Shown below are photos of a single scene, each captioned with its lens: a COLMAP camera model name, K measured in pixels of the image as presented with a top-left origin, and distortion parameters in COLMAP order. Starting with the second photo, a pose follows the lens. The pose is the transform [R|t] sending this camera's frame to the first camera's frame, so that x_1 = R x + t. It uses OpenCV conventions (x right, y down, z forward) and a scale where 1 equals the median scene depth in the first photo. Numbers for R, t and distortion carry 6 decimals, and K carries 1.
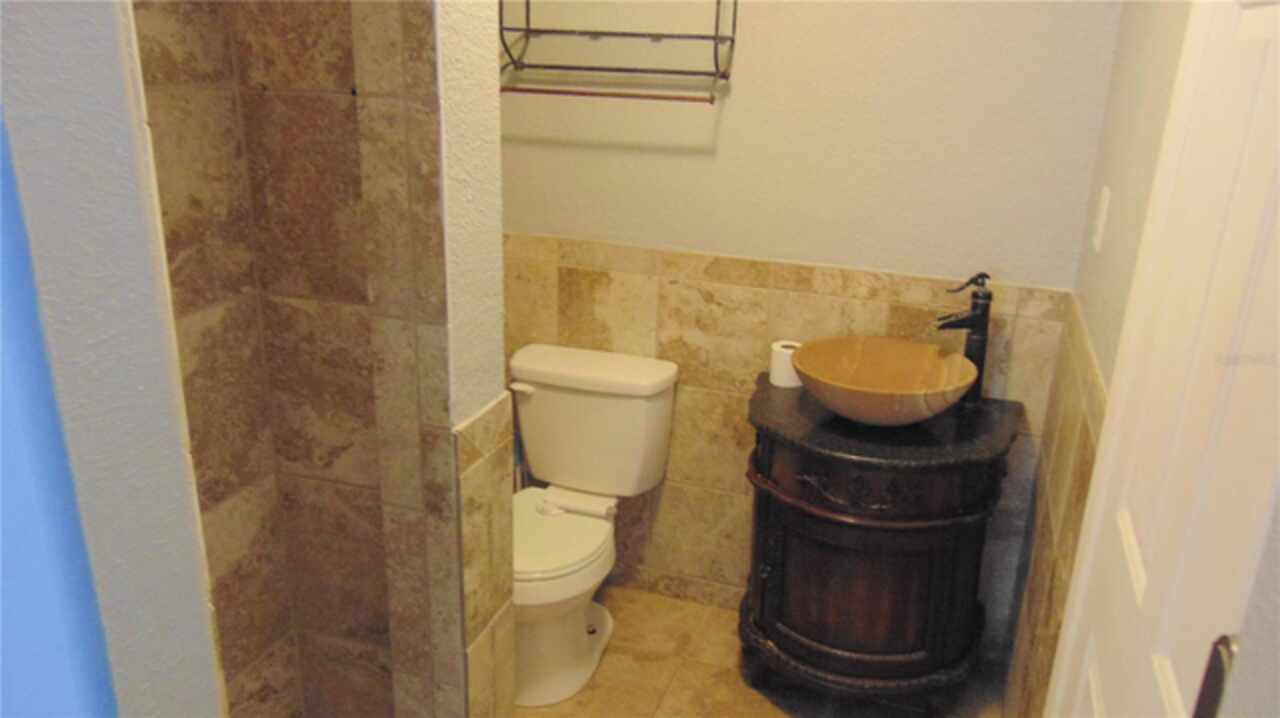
lens RADIAL K [[951.7, 0, 640.0], [0, 951.7, 359.0], [0, 0, 1]] dist [-0.047821, 0.090726]
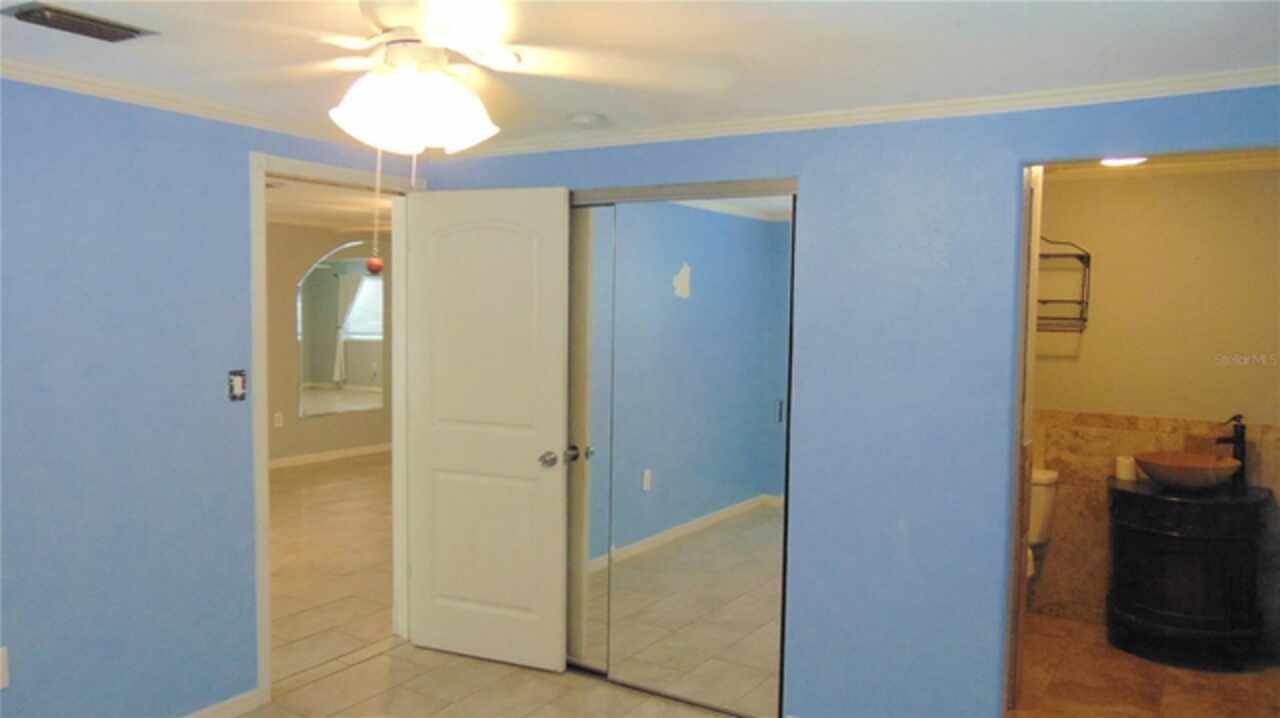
lens RADIAL K [[951.7, 0, 640.0], [0, 951.7, 359.0], [0, 0, 1]] dist [-0.047821, 0.090726]
pose [[0.976352, 0.001177, -0.216182, -0.377405], [-0.059564, 0.962745, -0.263770, 0.347765], [0.207818, 0.270409, 0.940048, -1.006364]]
